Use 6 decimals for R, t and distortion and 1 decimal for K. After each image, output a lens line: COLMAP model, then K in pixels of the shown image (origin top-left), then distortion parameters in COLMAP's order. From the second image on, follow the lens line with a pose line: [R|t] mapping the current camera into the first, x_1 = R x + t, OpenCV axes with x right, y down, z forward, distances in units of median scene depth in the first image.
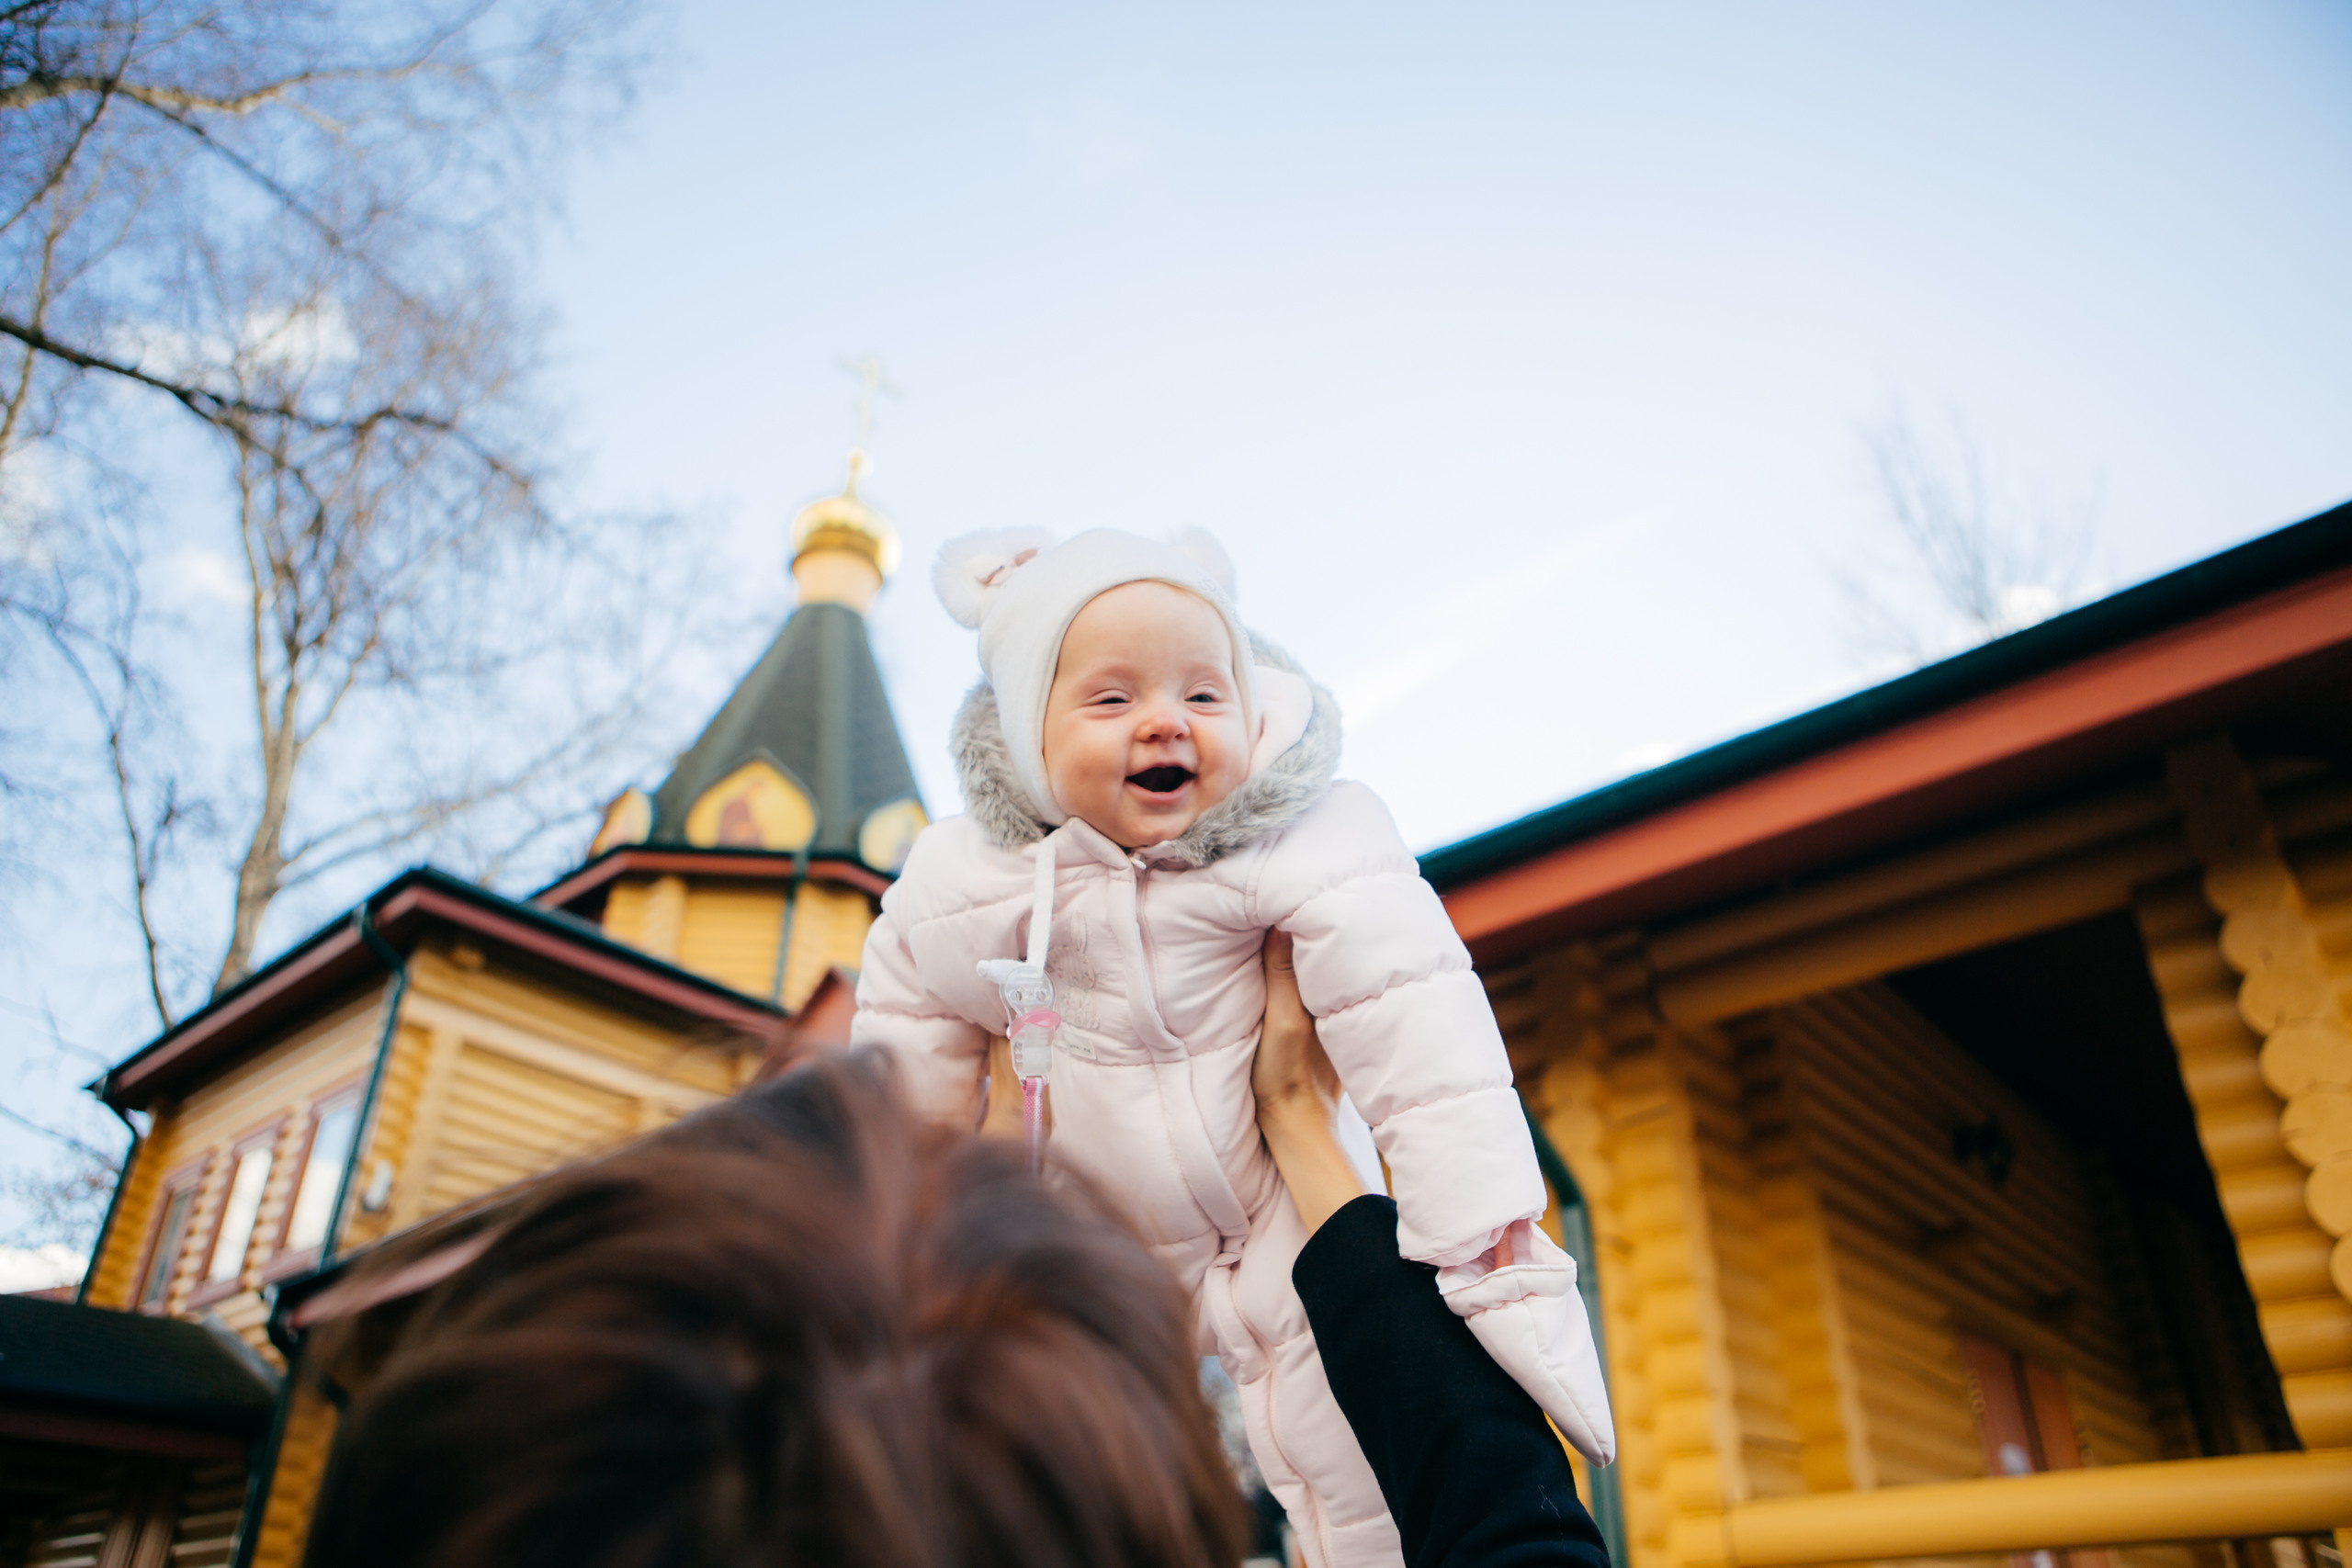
lens RADIAL K [[1612.8, 0, 1176.0], [0, 1612.8, 784.0], [0, 0, 1]] dist [-0.093364, 0.078262]
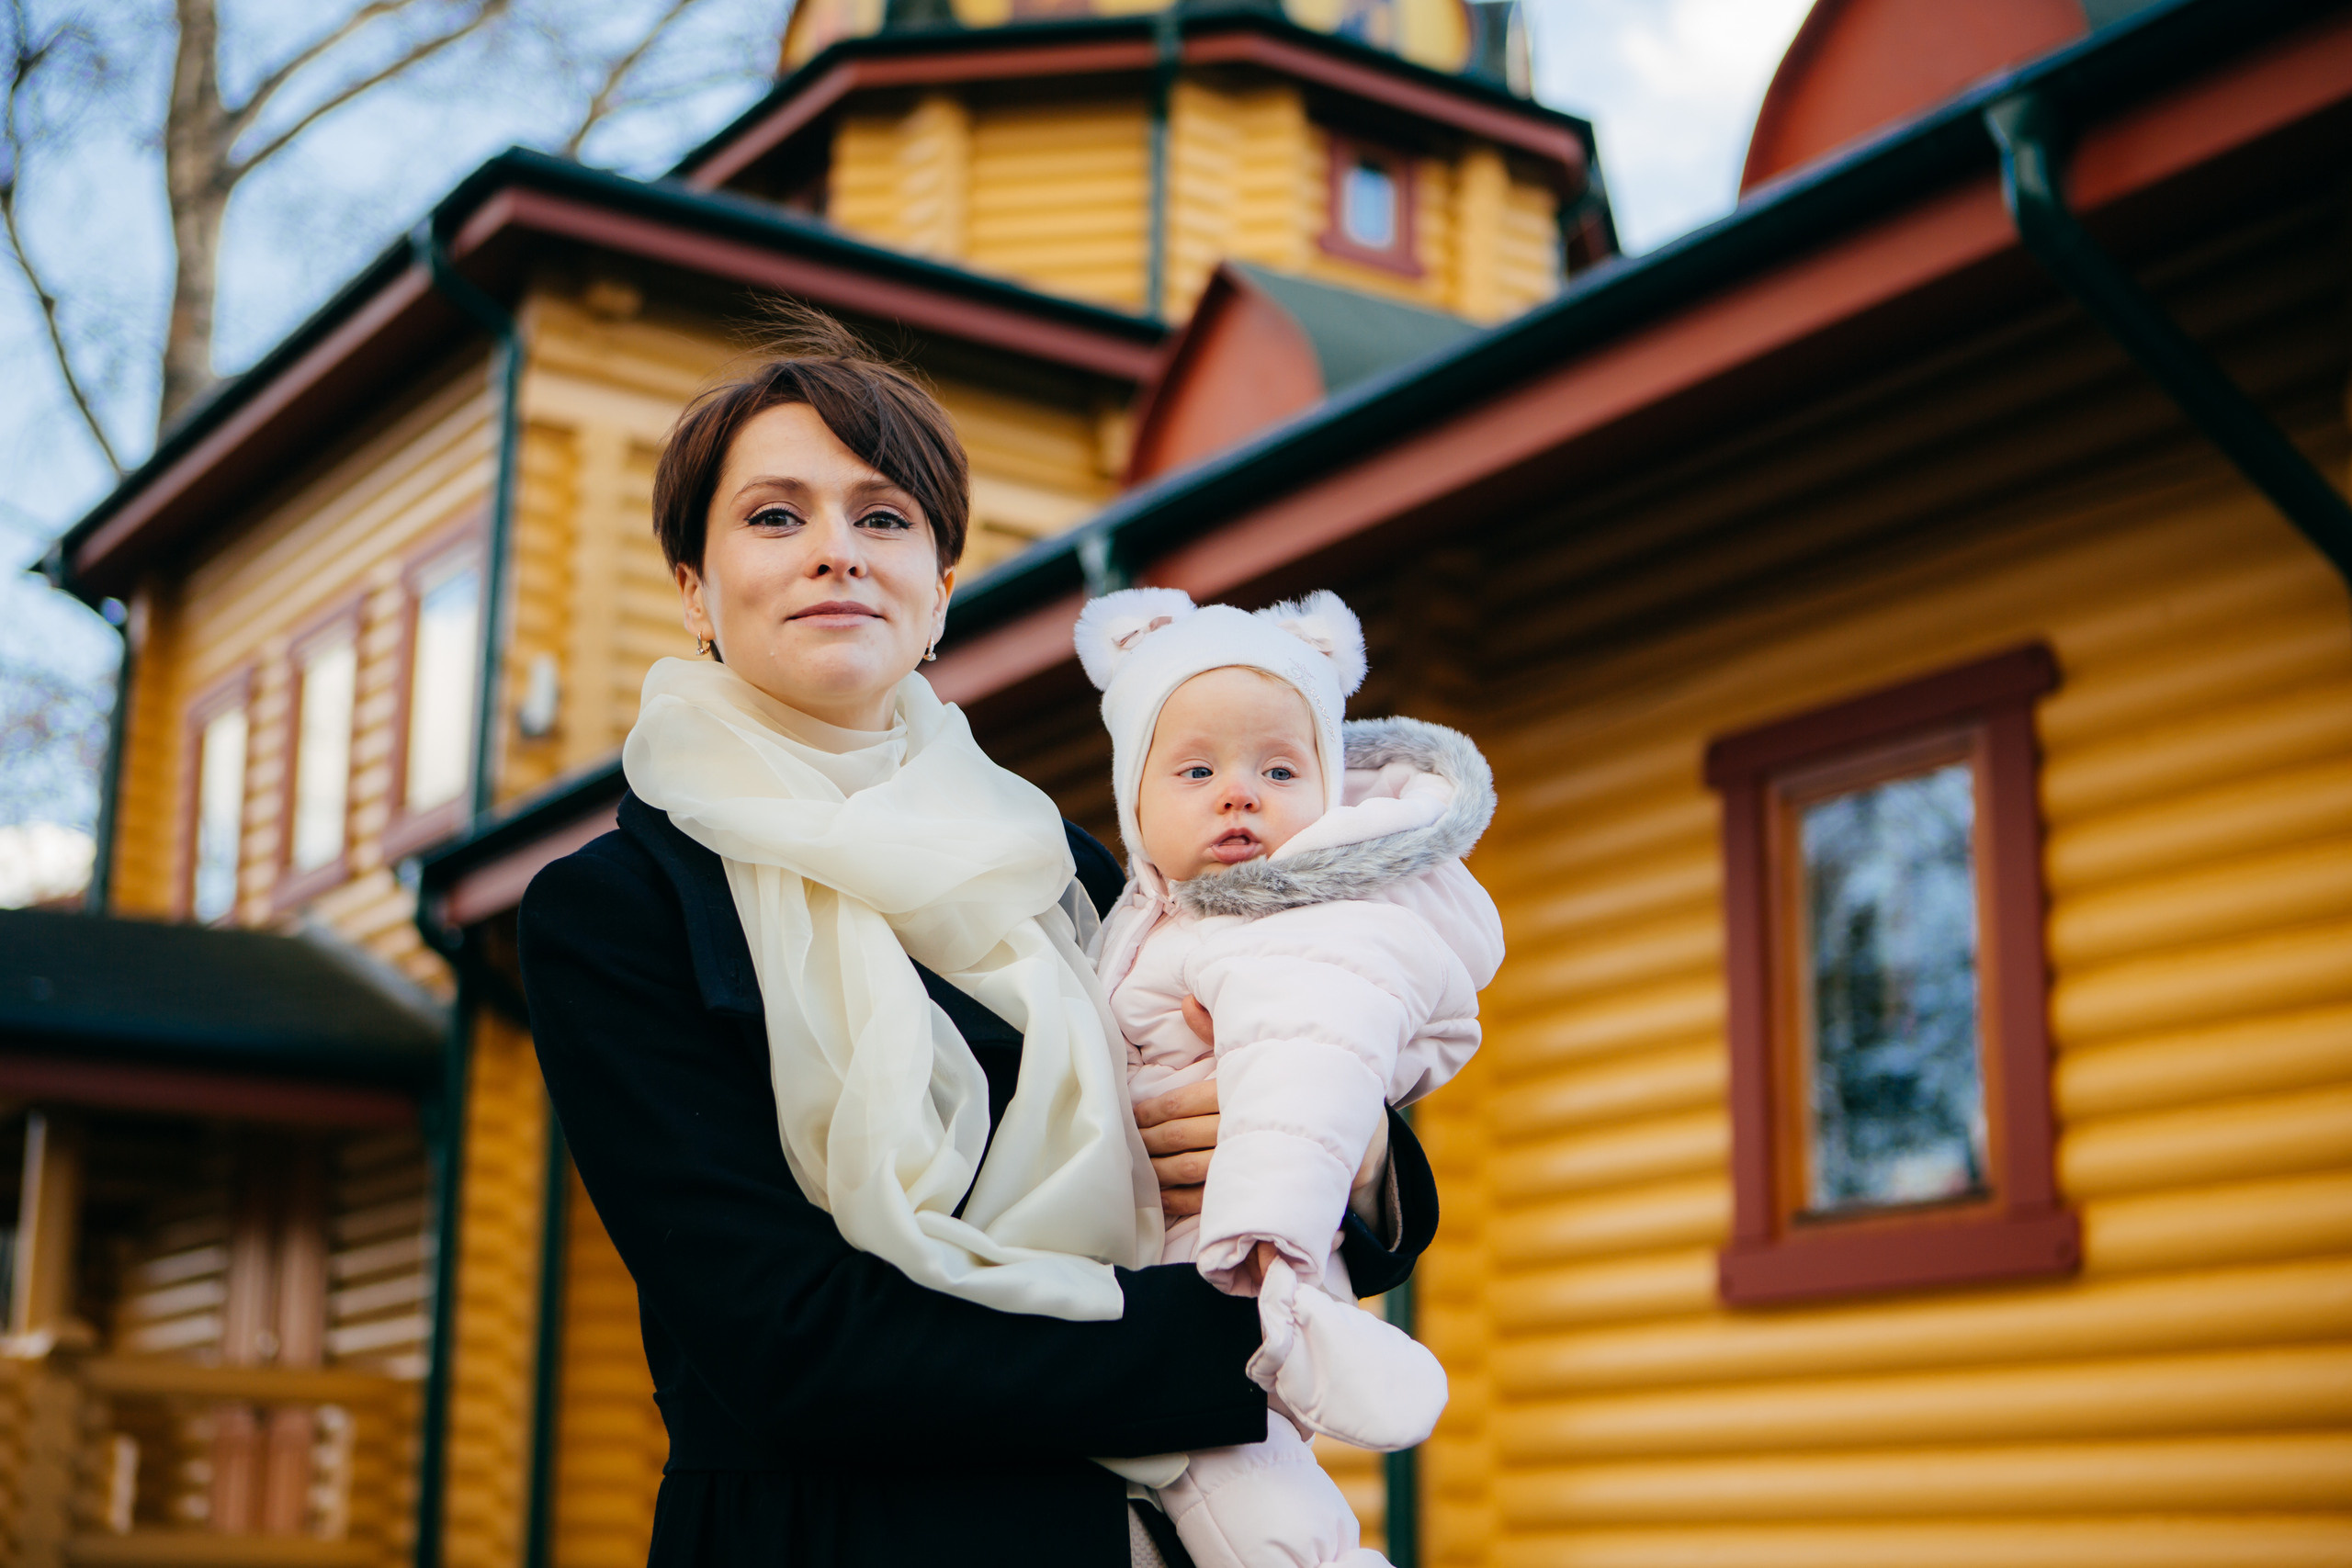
lens RADIAL K [[3513.1, 0, 1176.0], [0, 3513.1, 784.0], [0, 0, 1]] dist [-0.007340, -0.027671]
pose [[0.964363, -0.055587, -0.258676, 0.052770], [0.128782, 0.952668, 0.275389, -0.036093], [0.231125, -0.298888, 0.925876, -0.139162]]
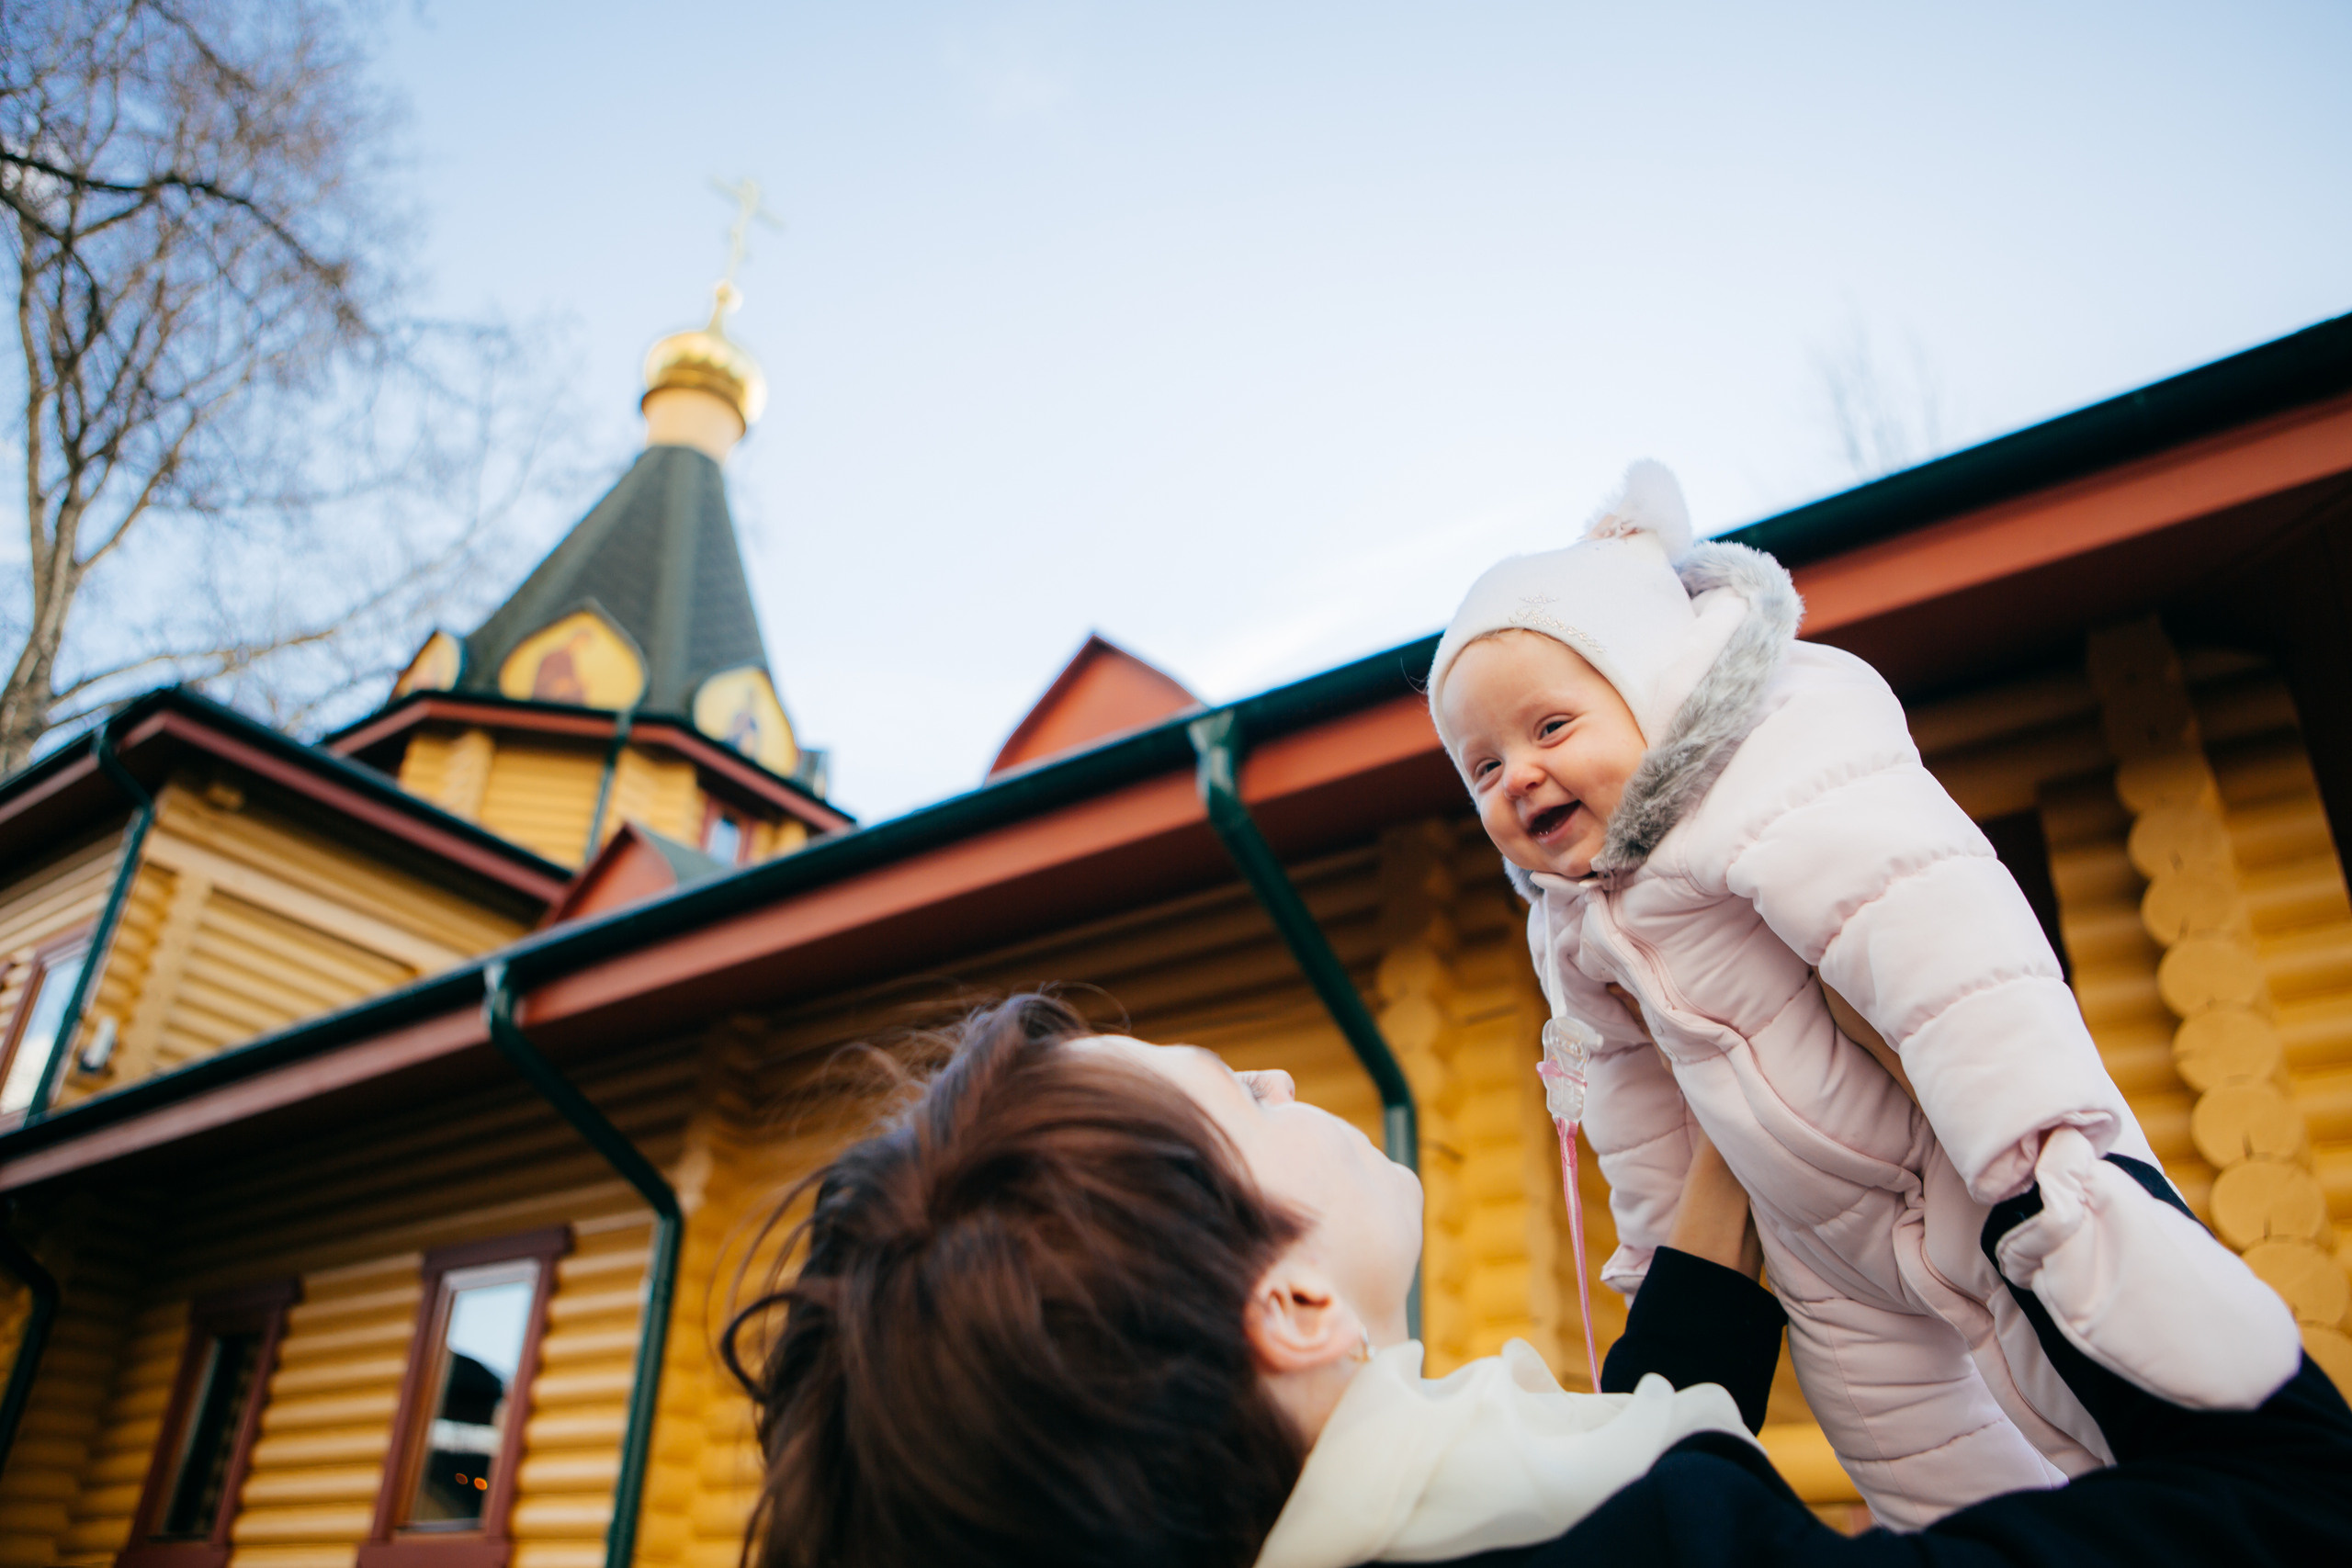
lens RADIAL K [[1718.8, 0, 1176.0], [0, 1718.8, 784.0], [0, 0, 1]] dist [-0.083293, 0.078661]
pose [[0.995756, 0.068559, 0.061393, 0.018827], [-0.071308, 0.996494, 0.043761, 0.018178], [-0.058178, -0.047953, 0.997154, 0.022517]]
